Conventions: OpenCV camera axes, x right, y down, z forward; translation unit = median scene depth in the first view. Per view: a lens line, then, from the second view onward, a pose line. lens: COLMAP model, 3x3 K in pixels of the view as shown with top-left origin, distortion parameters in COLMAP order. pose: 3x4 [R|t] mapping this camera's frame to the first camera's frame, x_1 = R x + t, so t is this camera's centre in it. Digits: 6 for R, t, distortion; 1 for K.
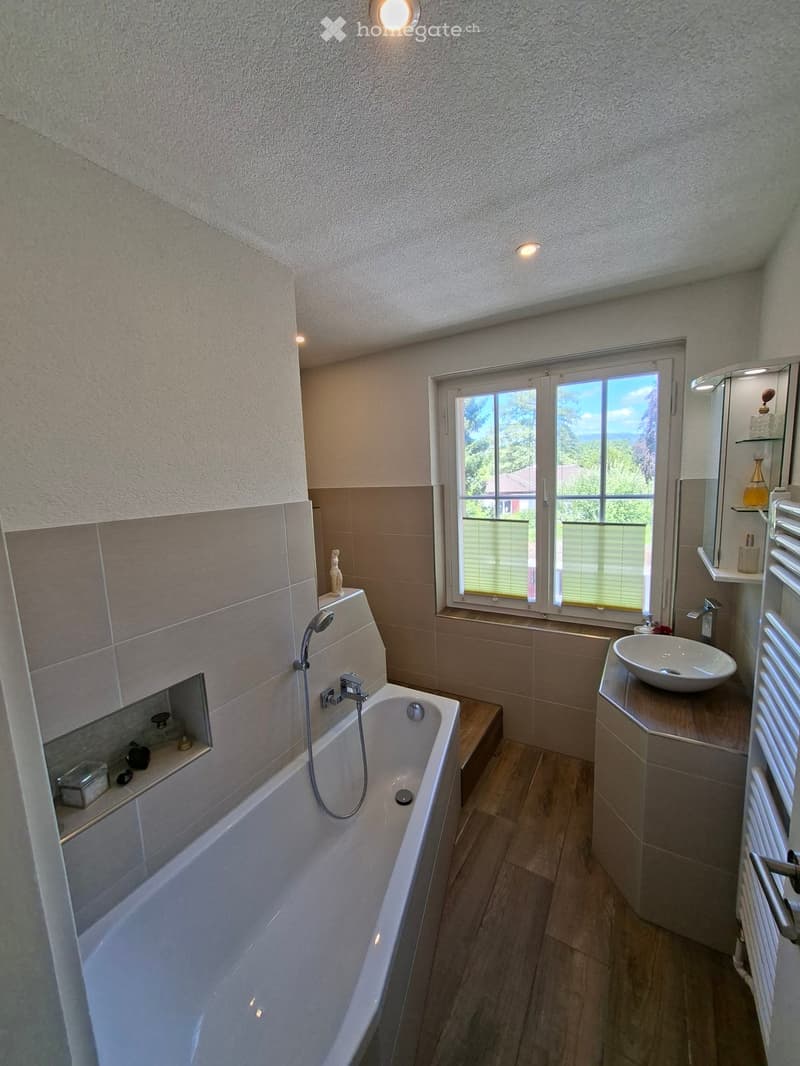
lens RADIAL K [[415.2, 0, 397.7], [0, 415.2, 537.2], [0, 0, 1]] dist [-0.000251, -0.000069]
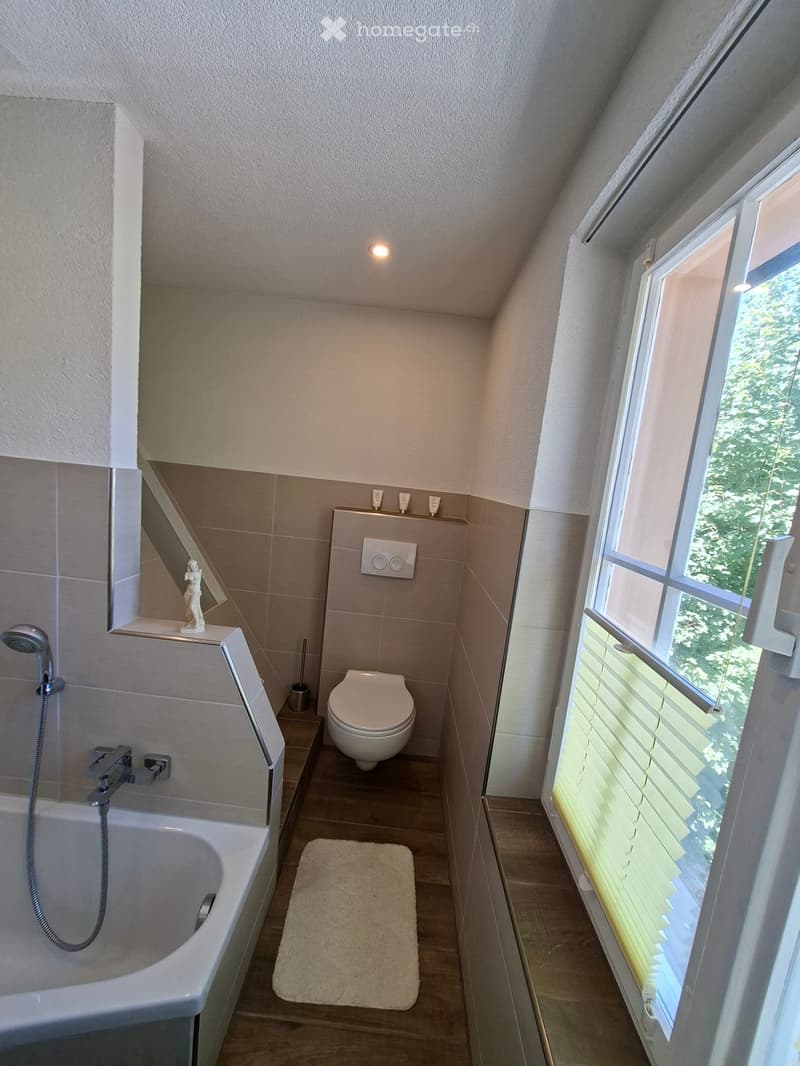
lens RADIAL K [[415.2, 0, 397.7], [0, 415.2, 537.2], [0, 0, 1]] dist [-0.000251, -0.000069]
pose [[0.463370, 0.209580, -0.861025, 0.453724], [-0.251592, 0.962762, 0.098947, -0.121523], [0.849700, 0.170778, 0.498843, 0.822202]]
